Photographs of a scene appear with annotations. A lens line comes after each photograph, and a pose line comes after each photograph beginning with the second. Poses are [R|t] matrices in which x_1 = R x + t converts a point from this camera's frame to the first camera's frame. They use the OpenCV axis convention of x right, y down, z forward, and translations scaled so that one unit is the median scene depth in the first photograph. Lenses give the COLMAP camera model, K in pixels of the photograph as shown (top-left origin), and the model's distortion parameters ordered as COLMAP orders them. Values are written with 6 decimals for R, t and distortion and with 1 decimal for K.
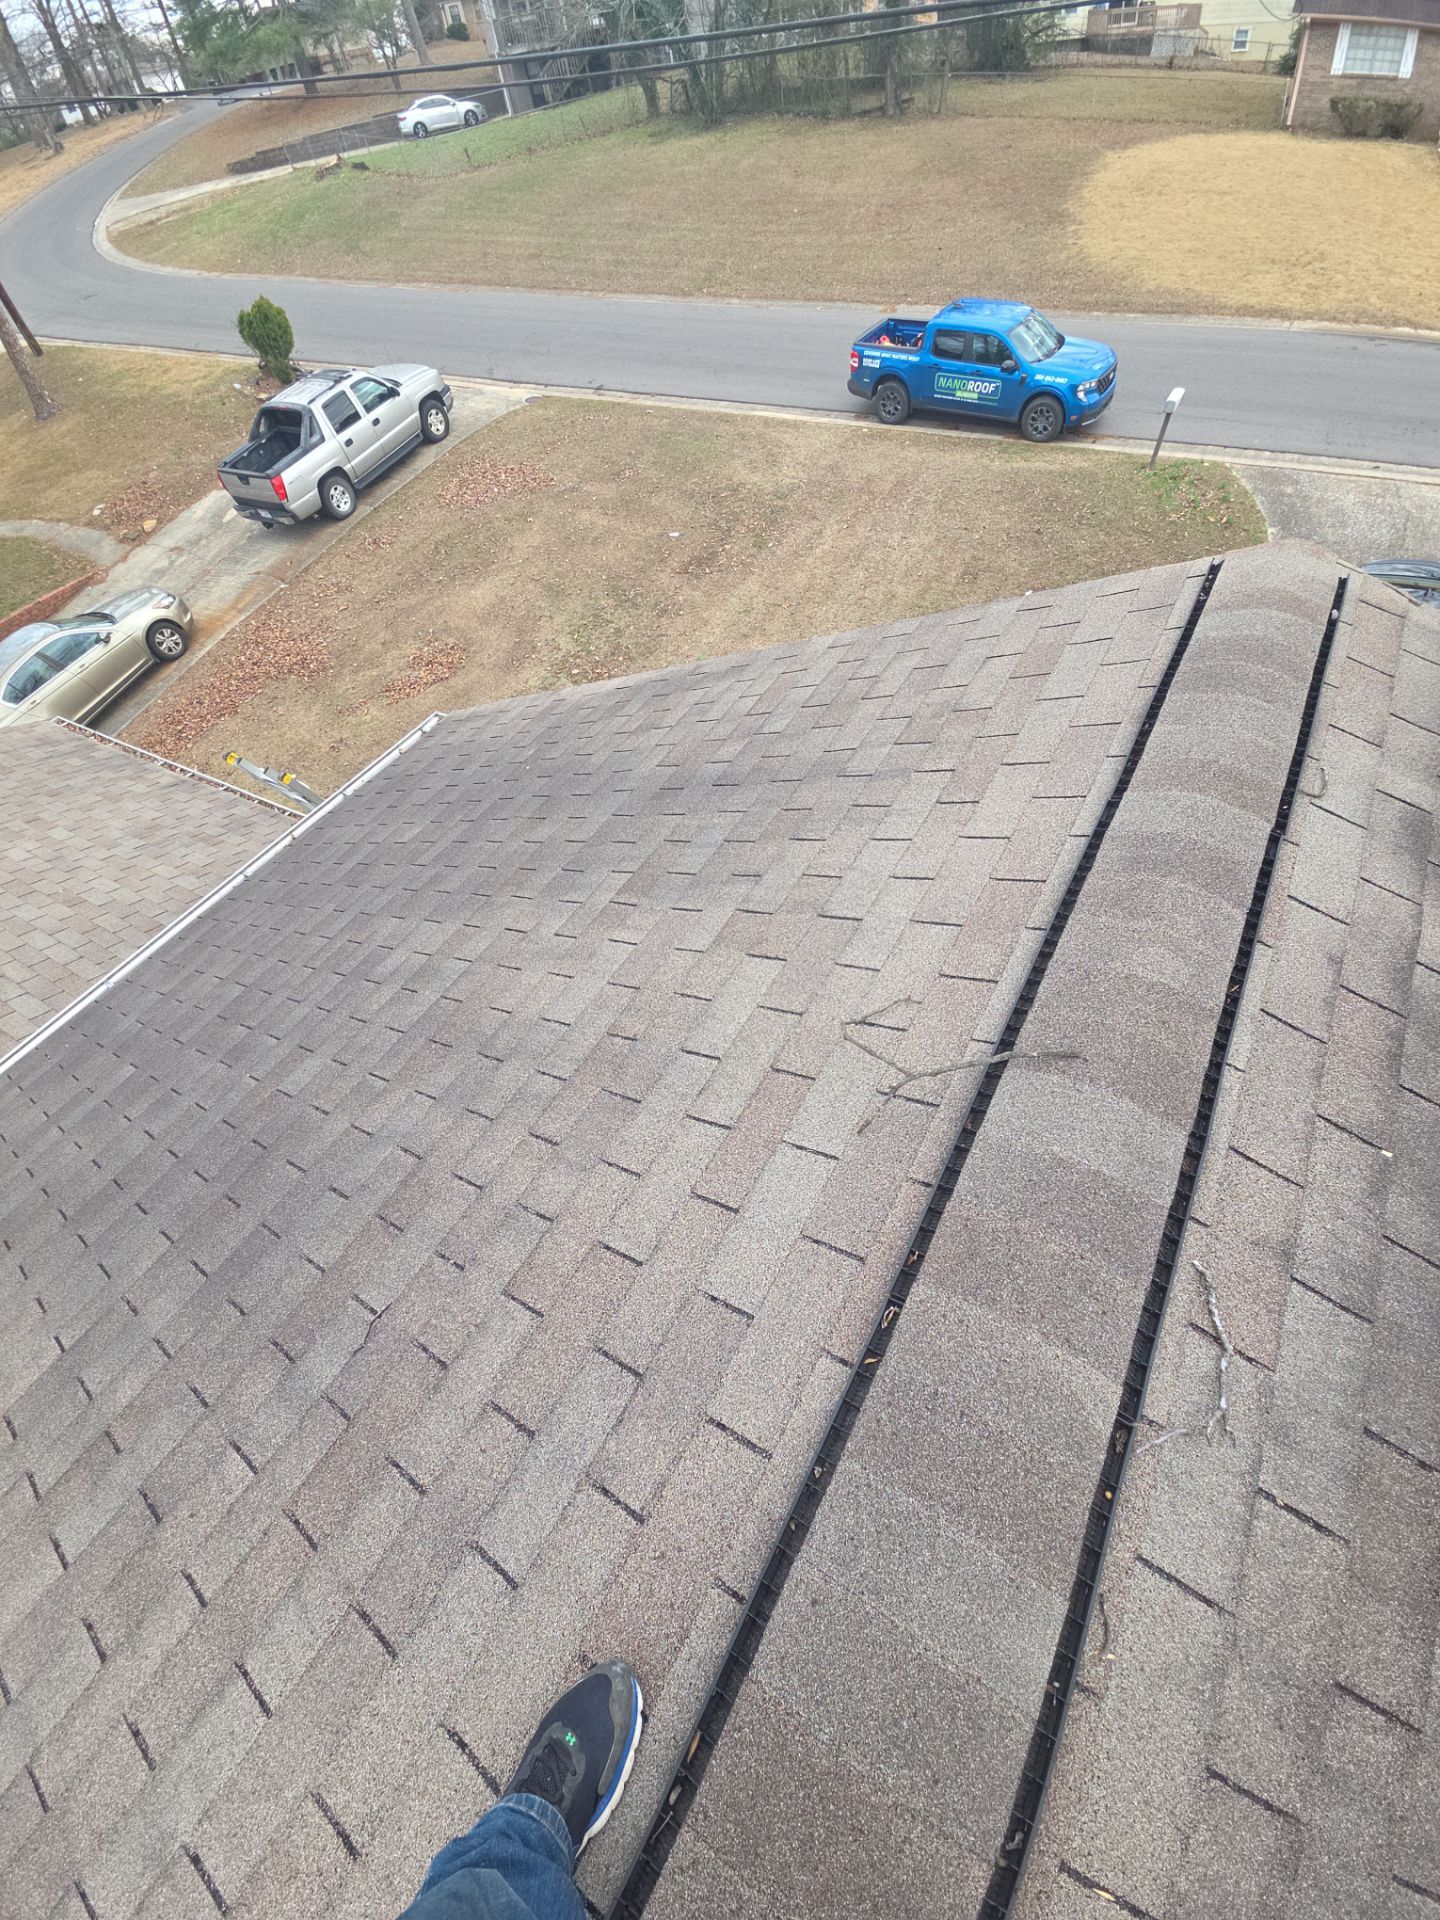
lens RADIAL K [[829.2, 0, 715.7], [0, 829.2, 931.5], [0, 0, 1]] dist [0.033634, -0.012045]
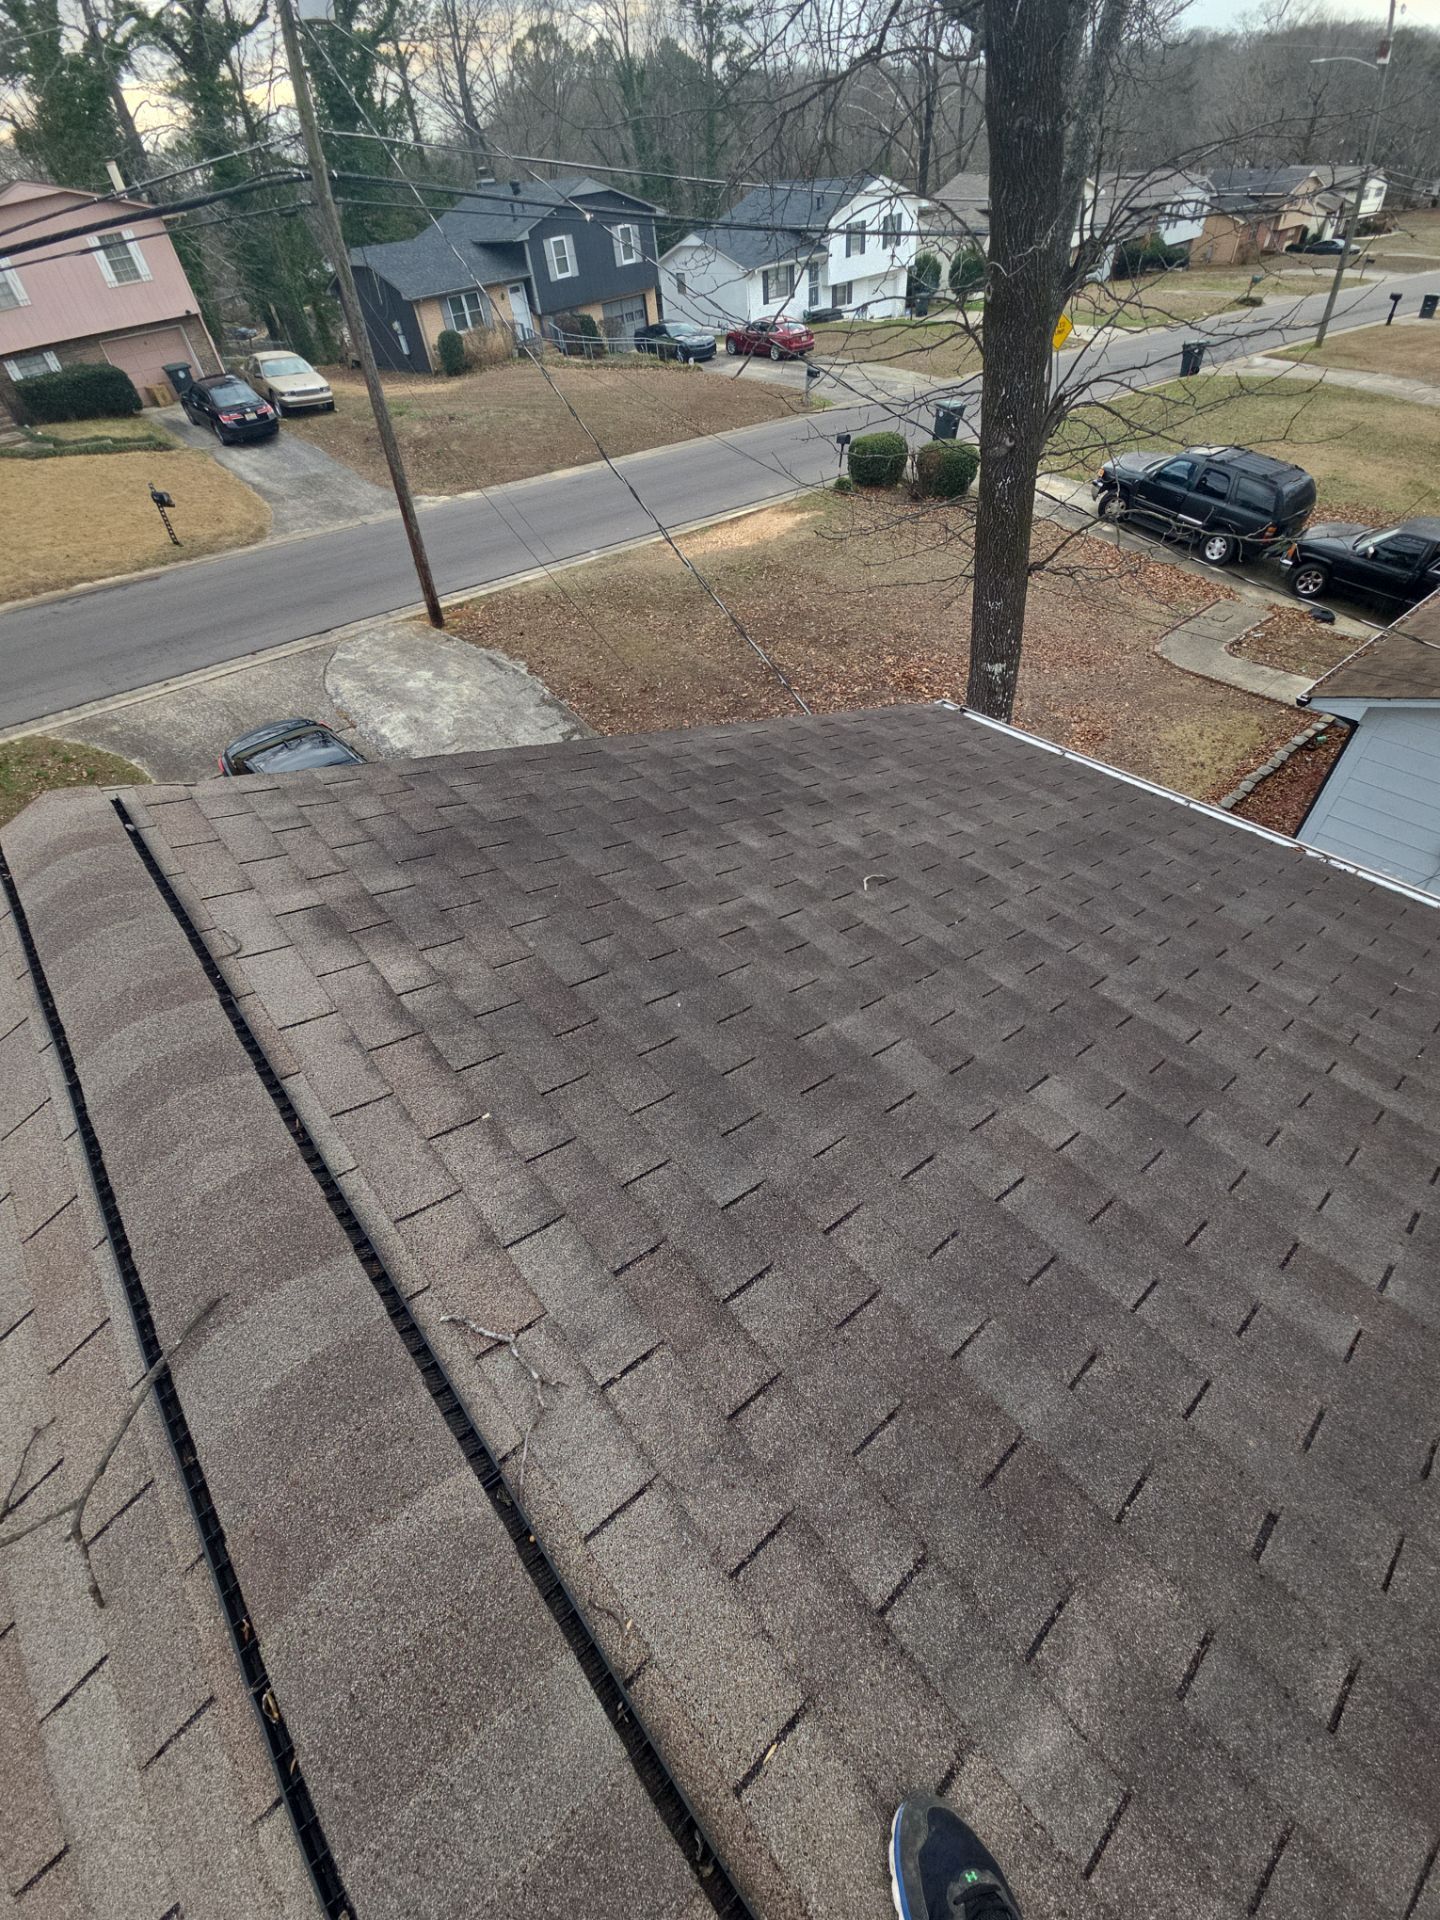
lens RADIAL K [[829.2, 0, 715.7], [0, 829.2, 931.5], [0, 0, 1]] dist [0.033634, -0.012045]
pose [[0.343888, -0.585064, 0.734466, 0.156326], [0.734185, 0.655164, 0.178136, 0.109079], [-0.585417, 0.477975, 0.654849, -0.138267]]
